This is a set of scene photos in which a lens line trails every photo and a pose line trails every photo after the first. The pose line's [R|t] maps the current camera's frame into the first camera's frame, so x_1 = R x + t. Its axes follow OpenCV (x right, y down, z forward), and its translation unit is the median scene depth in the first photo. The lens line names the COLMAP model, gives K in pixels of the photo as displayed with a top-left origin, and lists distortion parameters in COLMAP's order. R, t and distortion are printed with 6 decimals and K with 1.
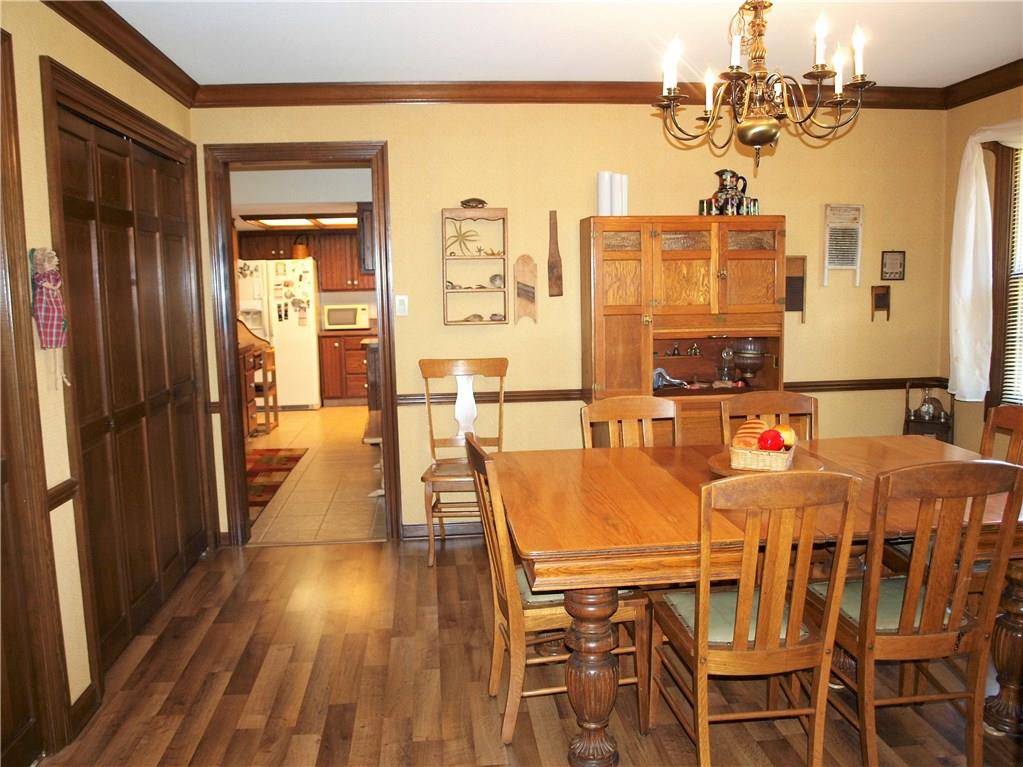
lens RADIAL K [[842.2, 0, 514.8], [0, 842.2, 383.8], [0, 0, 1]] dist [-0.077018, 0.001100]
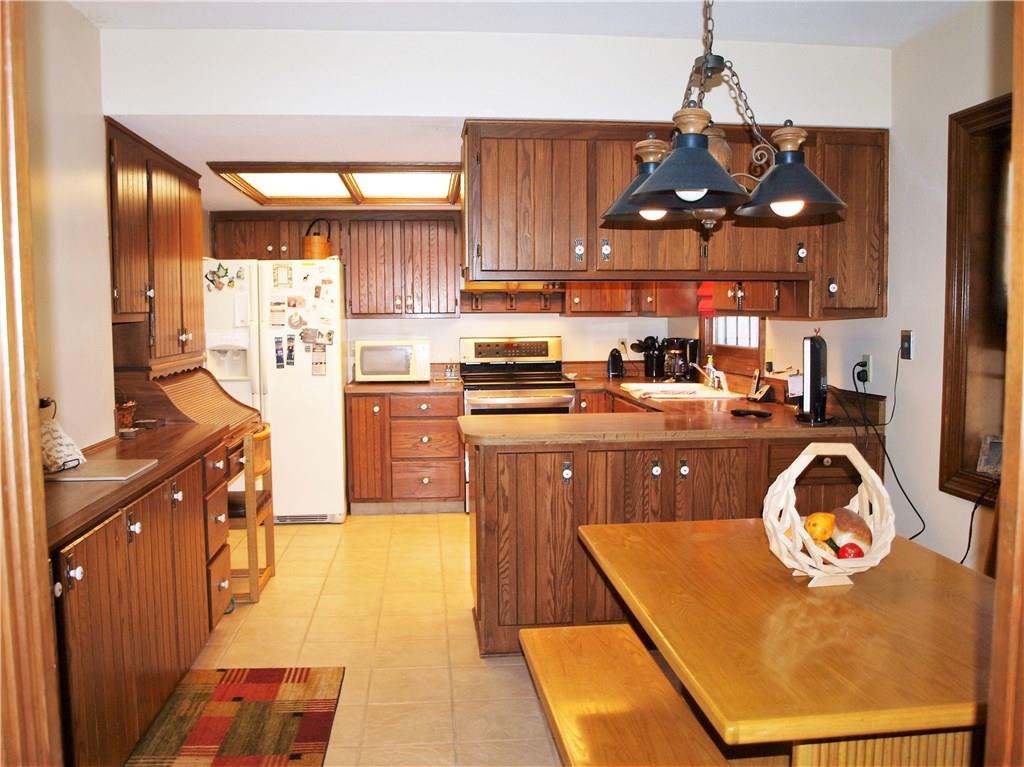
lens RADIAL K [[843.0, 0, 508.4], [0, 843.0, 383.1], [0, 0, 1]] dist [-0.077018, 0.001100]
pose [[0.999844, 0.016165, 0.007143, -0.128741], [-0.015907, 0.999266, -0.034858, -0.046750], [-0.007701, 0.034739, 0.999367, 0.430191]]
